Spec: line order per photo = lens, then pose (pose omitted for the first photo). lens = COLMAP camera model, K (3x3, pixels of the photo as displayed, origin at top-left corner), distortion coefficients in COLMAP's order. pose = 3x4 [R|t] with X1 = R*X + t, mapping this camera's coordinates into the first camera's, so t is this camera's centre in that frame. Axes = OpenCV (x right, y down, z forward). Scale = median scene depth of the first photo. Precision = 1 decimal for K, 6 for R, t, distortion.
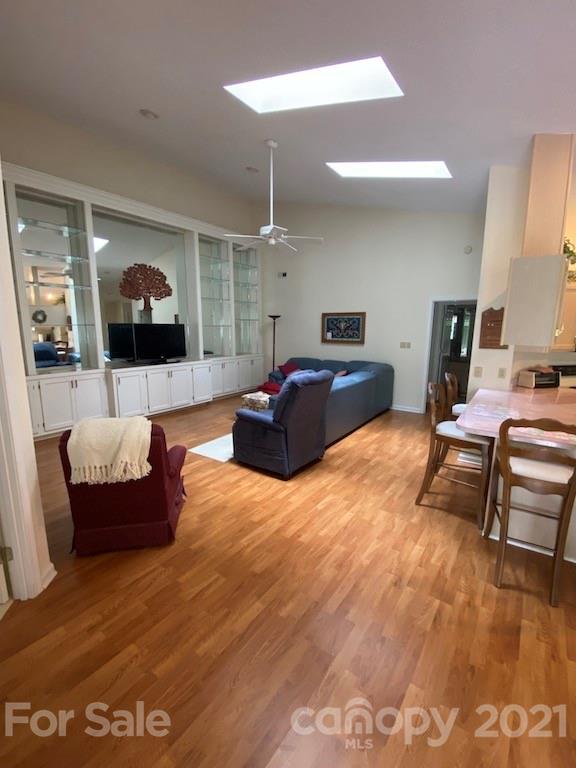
lens RADIAL K [[338.6, 0, 290.4], [0, 338.6, 382.4], [0, 0, 1]] dist [0.003609, -0.001793]
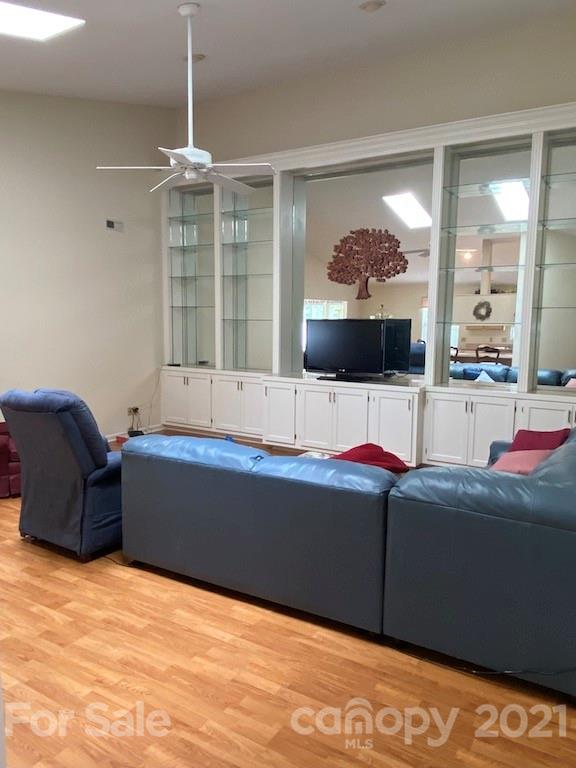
lens RADIAL K [[559.2, 0, 292.0], [0, 559.2, 386.4], [0, 0, 1]] dist [-0.026335, -0.006852]
pose [[0.091157, 0.120391, -0.988532, 0.804438], [-0.179891, 0.978326, 0.102560, -0.167015], [0.979454, 0.168479, 0.110839, 0.974596]]
